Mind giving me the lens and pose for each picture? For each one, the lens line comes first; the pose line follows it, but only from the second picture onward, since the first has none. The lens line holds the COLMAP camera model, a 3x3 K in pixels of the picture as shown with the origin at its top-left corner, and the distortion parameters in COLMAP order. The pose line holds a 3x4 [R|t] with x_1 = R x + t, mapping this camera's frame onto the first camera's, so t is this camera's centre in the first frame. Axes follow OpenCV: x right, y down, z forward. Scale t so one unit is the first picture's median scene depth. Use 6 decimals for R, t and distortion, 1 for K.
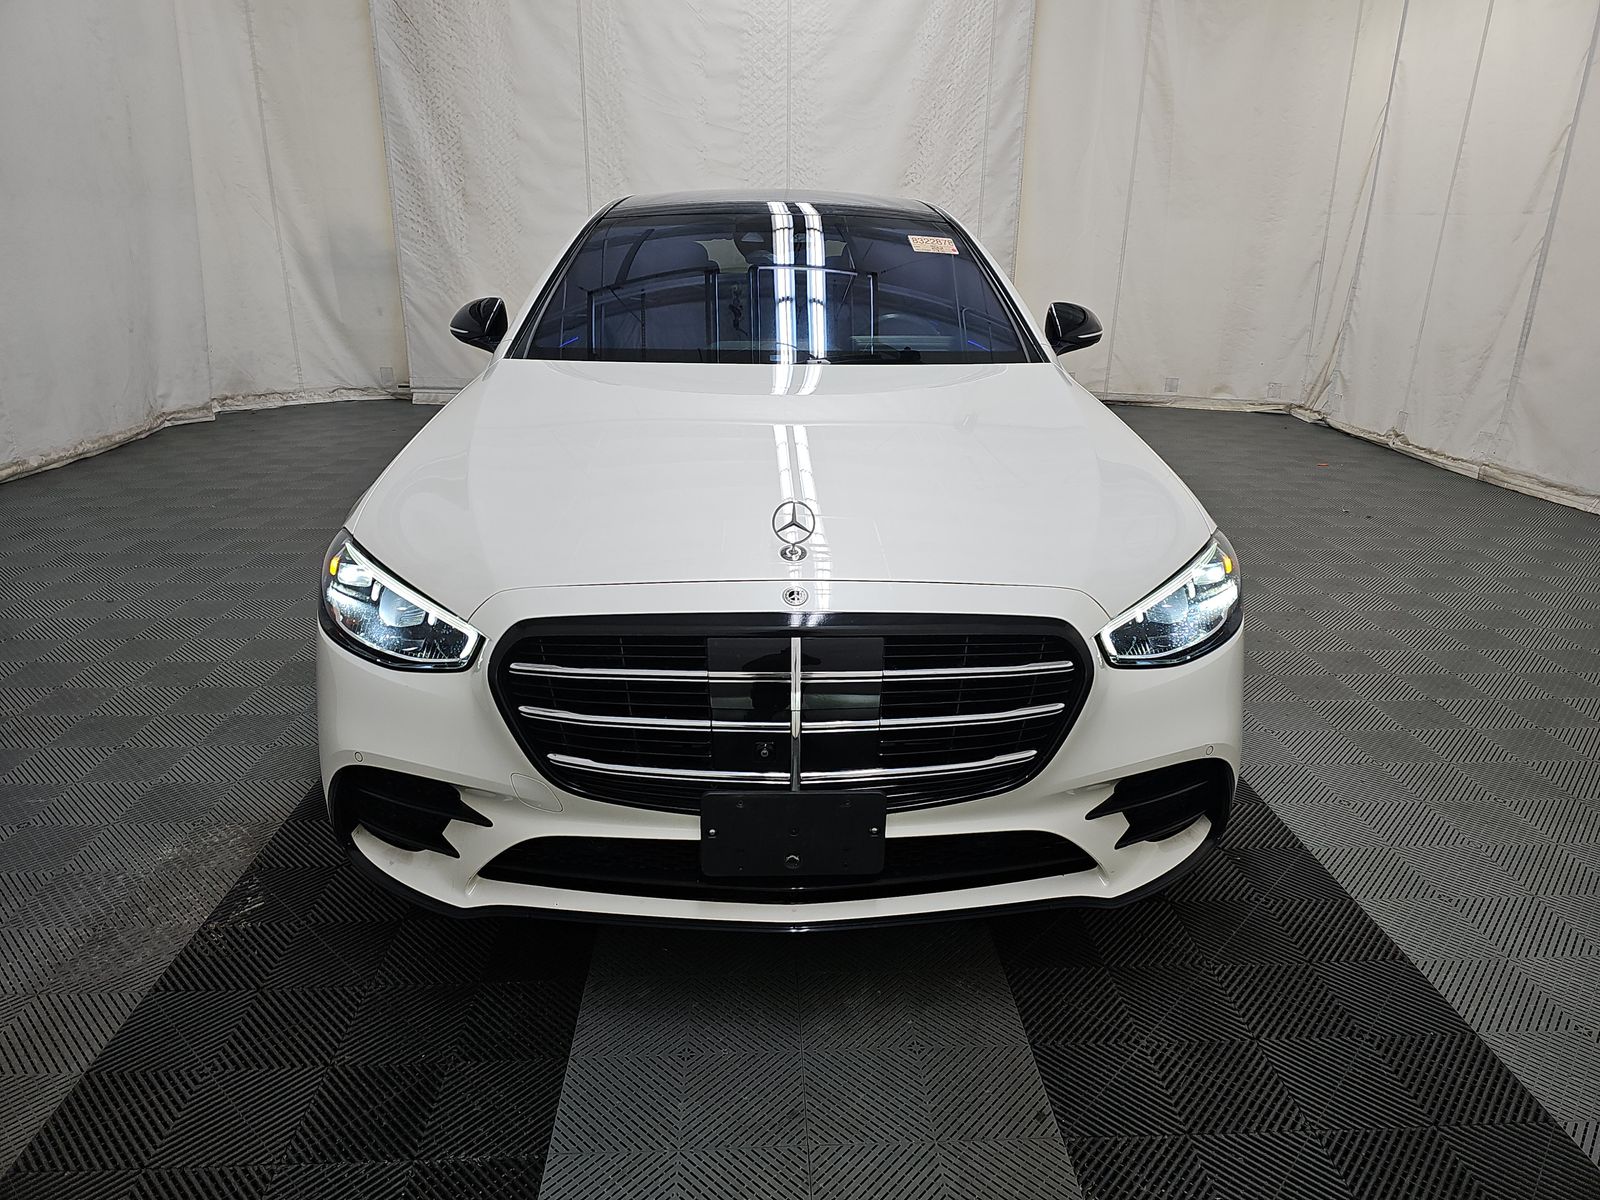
lens RADIAL K [[1051.3, 0, 809.0], [0, 1051.3, 580.2], [0, 0, 1]] dist [0.068992, -0.062599]
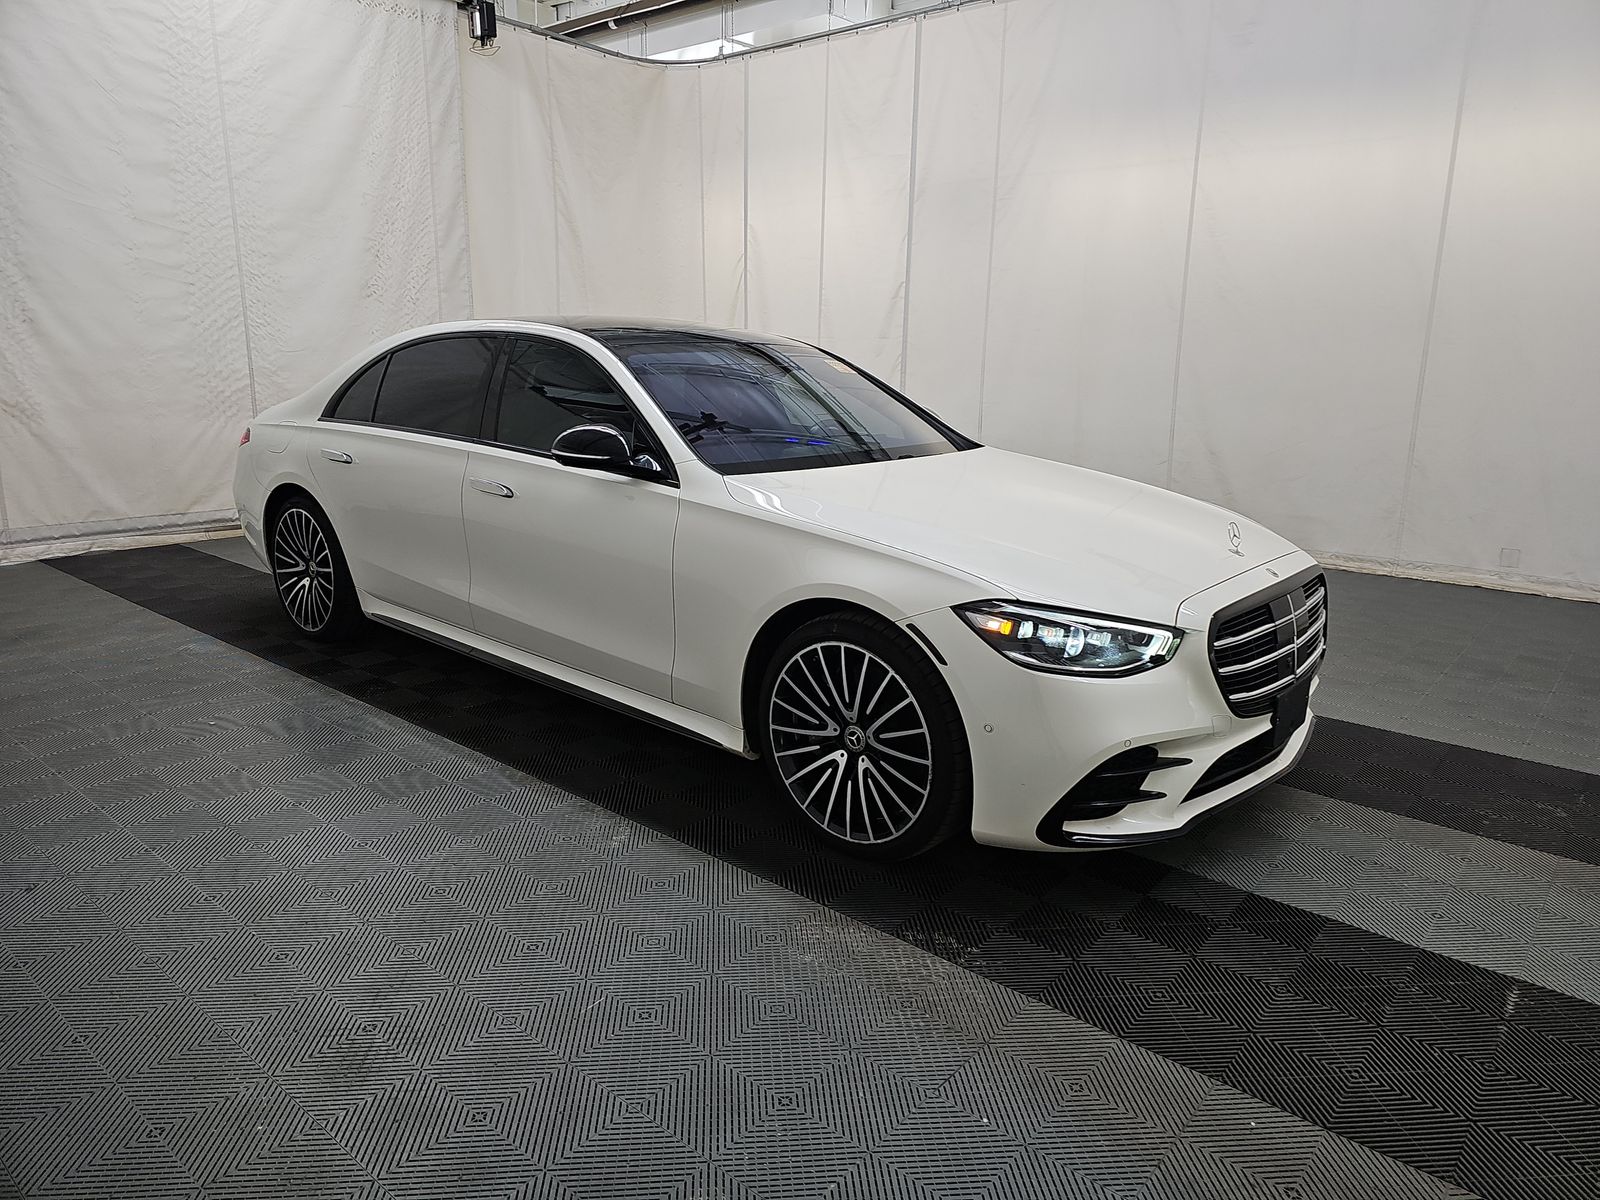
lens RADIAL K [[1051.3, 0, 809.0], [0, 1051.3, 580.2], [0, 0, 1]] dist [0.068992, -0.062599]
pose [[0.685623, -0.157365, 0.710744, -0.380736], [0.223198, 0.974773, 0.000513, -0.028652], [-0.692895, 0.158285, 0.703451, 0.072698]]
